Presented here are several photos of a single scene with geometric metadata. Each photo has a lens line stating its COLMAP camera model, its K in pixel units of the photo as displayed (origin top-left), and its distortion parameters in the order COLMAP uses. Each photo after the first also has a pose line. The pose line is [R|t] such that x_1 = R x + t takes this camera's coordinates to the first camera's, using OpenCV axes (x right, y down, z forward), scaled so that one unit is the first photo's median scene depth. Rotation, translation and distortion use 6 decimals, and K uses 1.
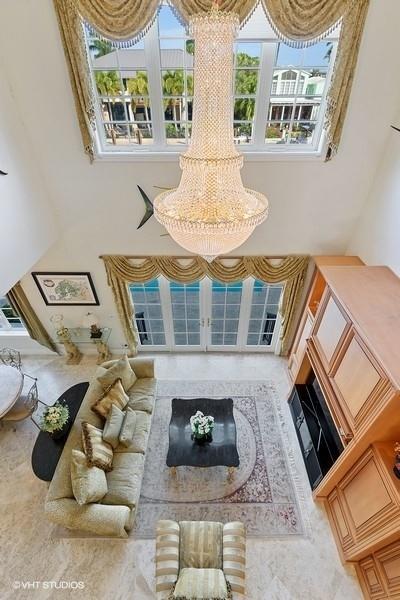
lens RADIAL K [[270.6, 0, 196.4], [0, 270.6, 301.9], [0, 0, 1]] dist [0.013747, -0.000608]
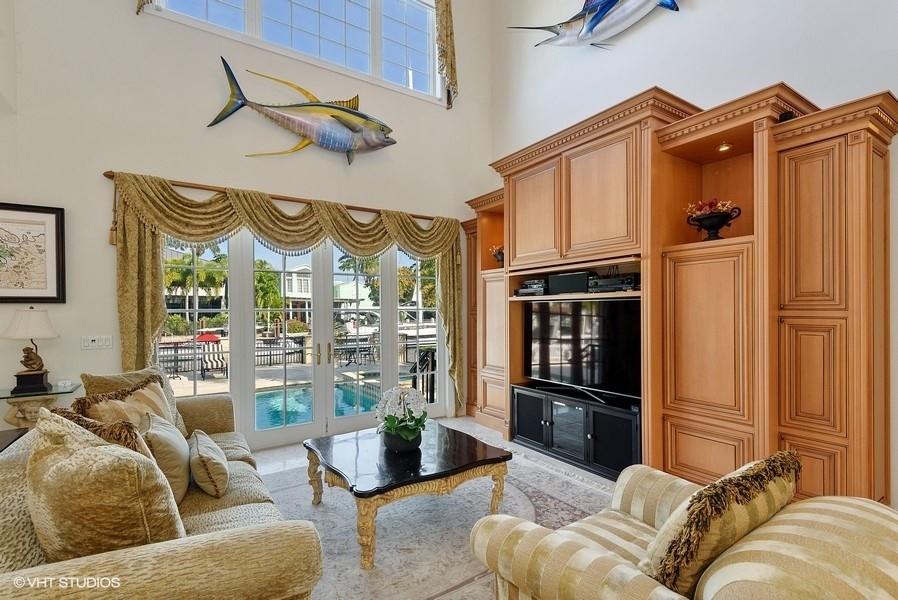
lens RADIAL K [[409.8, 0, 450.2], [0, 409.8, 311.4], [0, 0, 1]] dist [0.014945, -0.010709]
pose [[0.823922, 0.003674, 0.566692, -0.255020], [0.351309, 0.781340, -0.515839, 0.601233], [-0.444674, 0.624095, 0.642472, 0.387077]]
